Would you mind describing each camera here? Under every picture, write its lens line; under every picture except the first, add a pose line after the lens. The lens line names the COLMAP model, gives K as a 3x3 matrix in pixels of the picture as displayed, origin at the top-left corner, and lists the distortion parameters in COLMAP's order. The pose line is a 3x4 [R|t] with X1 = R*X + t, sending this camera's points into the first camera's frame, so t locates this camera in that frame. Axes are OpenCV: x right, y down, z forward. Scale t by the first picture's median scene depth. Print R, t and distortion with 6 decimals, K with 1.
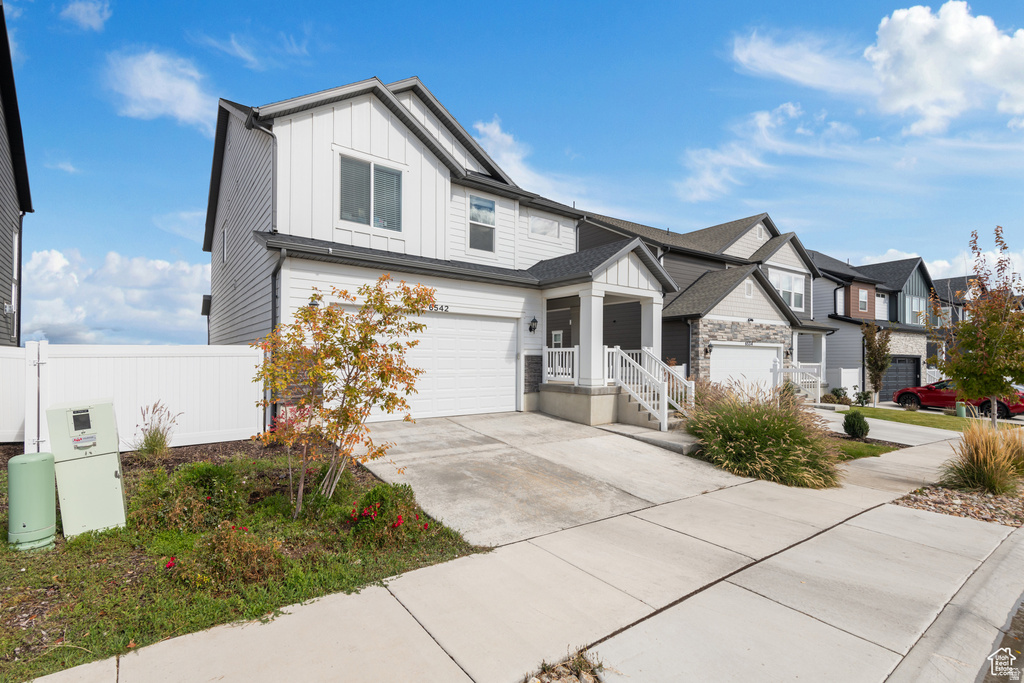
lens RADIAL K [[459.7, 0, 511.1], [0, 459.7, 353.0], [0, 0, 1]] dist [0.028964, -0.000025]
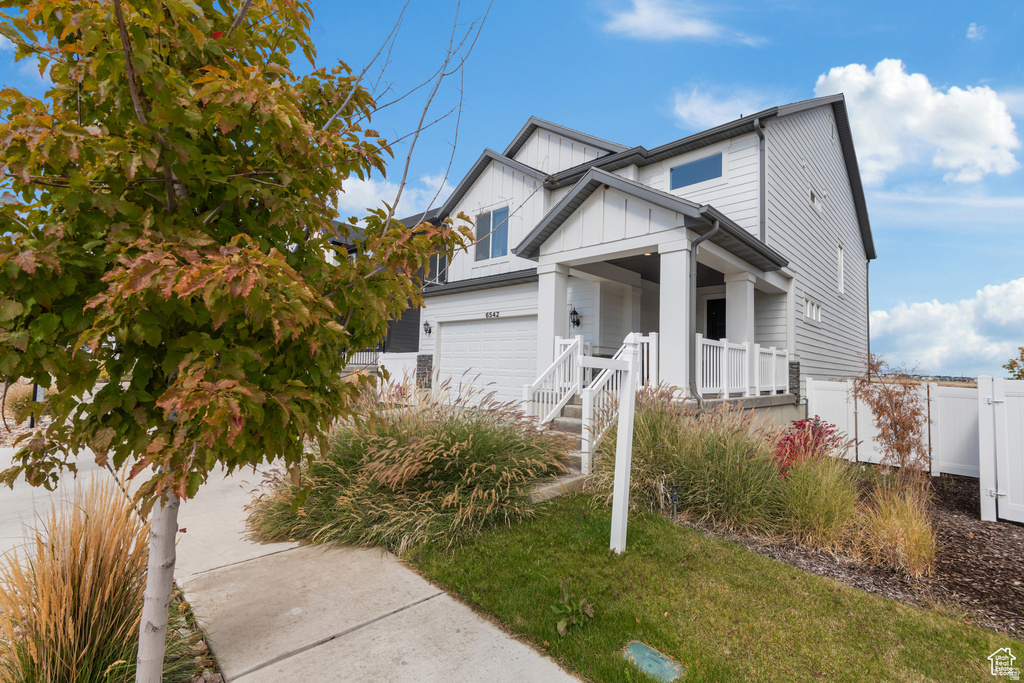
lens RADIAL K [[456.1, 0, 513.3], [0, 456.1, 342.8], [0, 0, 1]] dist [0.009592, 0.000061]
pose [[0.154677, -0.060494, -0.986111, 0.854150], [-0.015978, 0.997840, -0.063719, 0.038867], [0.987836, 0.025612, 0.153376, 0.772958]]
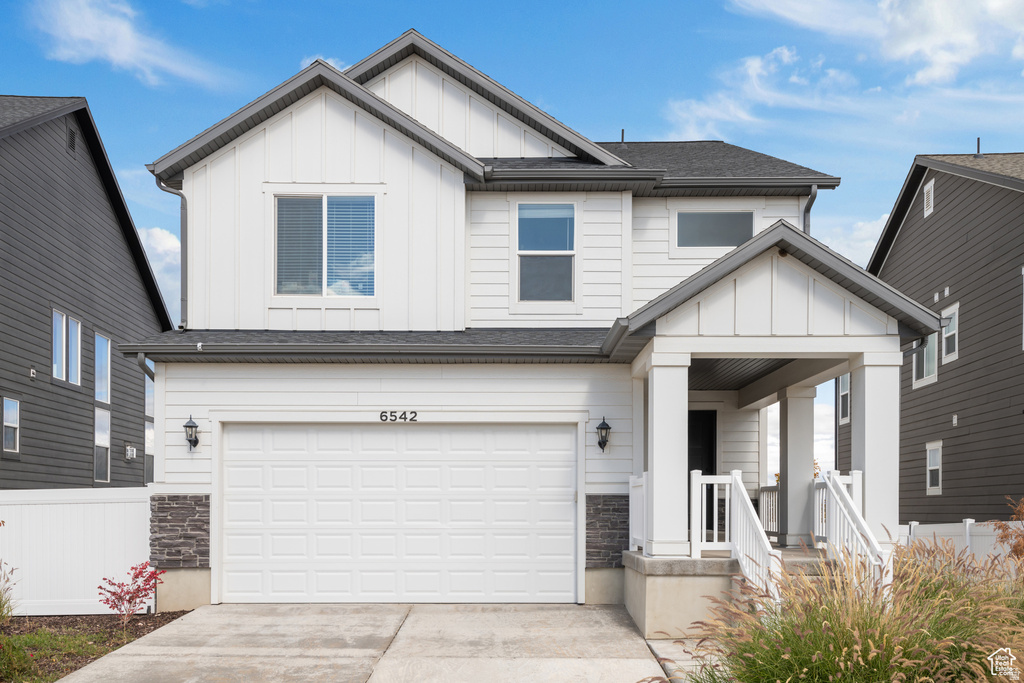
lens RADIAL K [[858.1, 0, 516.7], [0, 858.1, 510.7], [0, 0, 1]] dist [-0.004941, 0.004810]
pose [[0.799482, -0.006785, -0.600651, 0.545273], [0.012936, 0.999899, 0.005924, 0.015914], [0.600550, -0.012507, 0.799489, 0.188679]]
